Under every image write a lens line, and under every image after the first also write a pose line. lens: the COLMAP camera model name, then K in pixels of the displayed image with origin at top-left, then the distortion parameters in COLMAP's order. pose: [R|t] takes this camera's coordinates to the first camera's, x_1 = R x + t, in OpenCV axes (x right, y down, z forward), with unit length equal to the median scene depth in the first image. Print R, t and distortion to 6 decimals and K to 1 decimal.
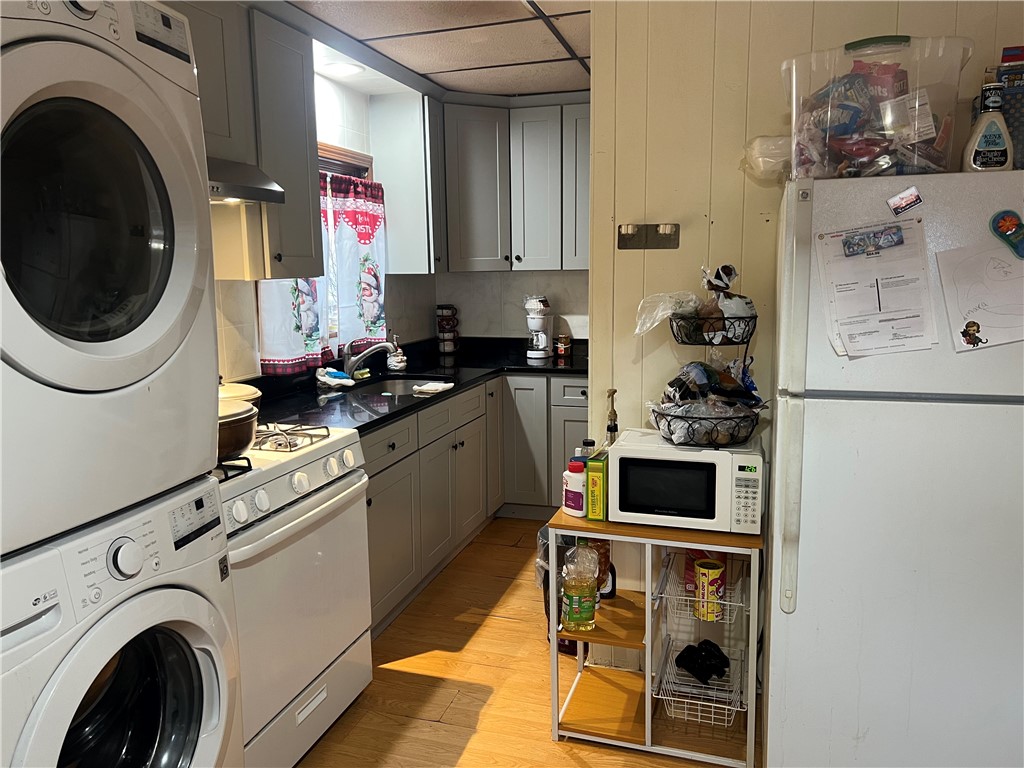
lens RADIAL K [[760.1, 0, 510.1], [0, 760.1, 390.7], [0, 0, 1]] dist [0.116876, -0.236190]
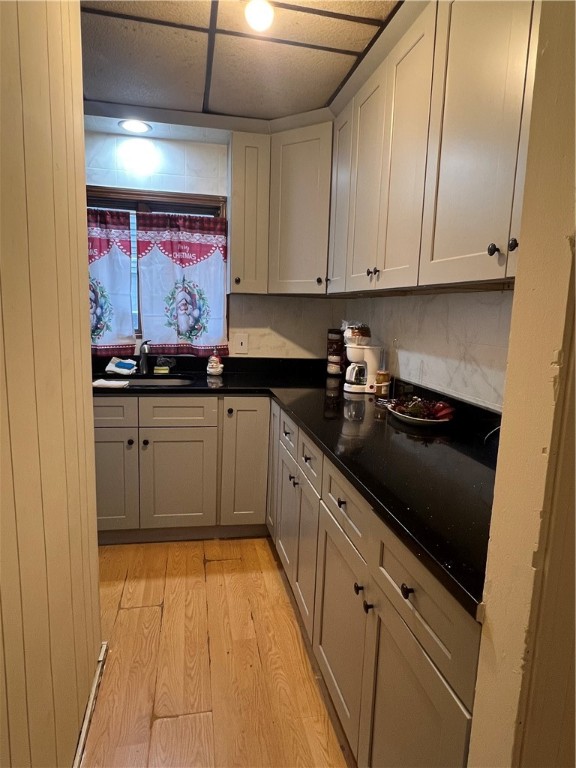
lens RADIAL K [[474.8, 0, 288.0], [0, 474.8, 384.0], [0, 0, 1]] dist [-0.002194, 0.000174]
pose [[0.483912, 0.157111, -0.860898, 0.576571], [-0.183133, 0.980151, 0.075935, -0.095247], [0.855741, 0.120913, 0.503079, 0.773555]]
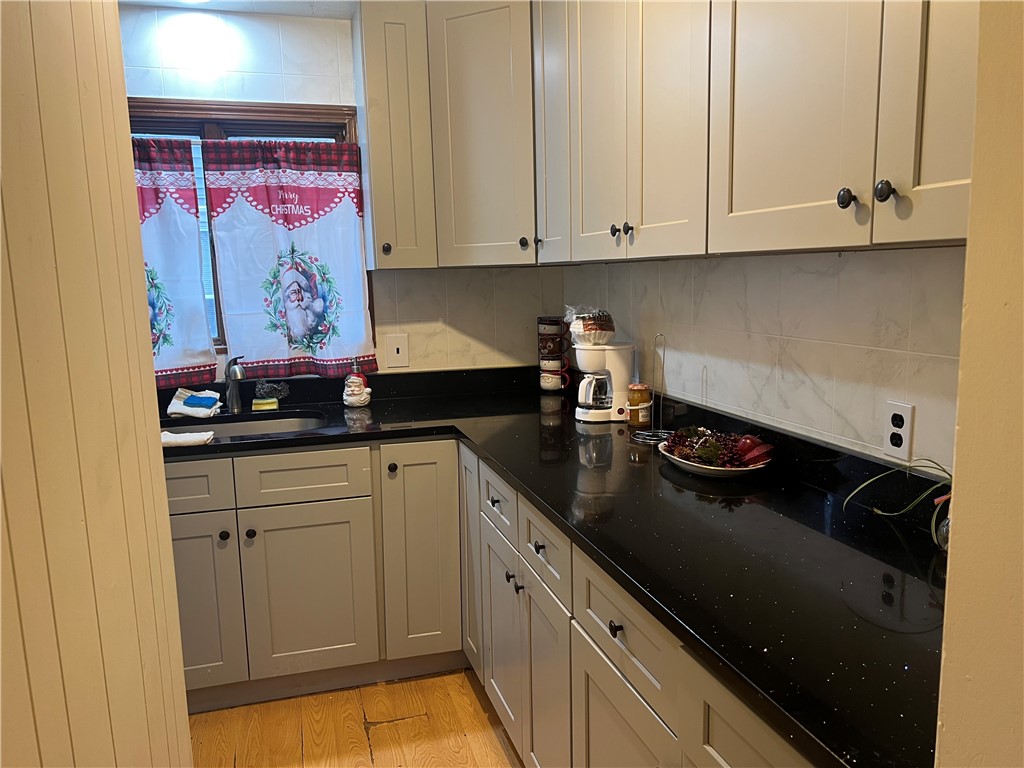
lens RADIAL K [[760.1, 0, 510.1], [0, 760.1, 390.7], [0, 0, 1]] dist [0.116876, -0.236190]
pose [[0.558033, 0.121622, -0.820858, 0.545395], [-0.119260, 0.990686, 0.065711, -0.111244], [0.821204, 0.061226, 0.567340, 0.756630]]
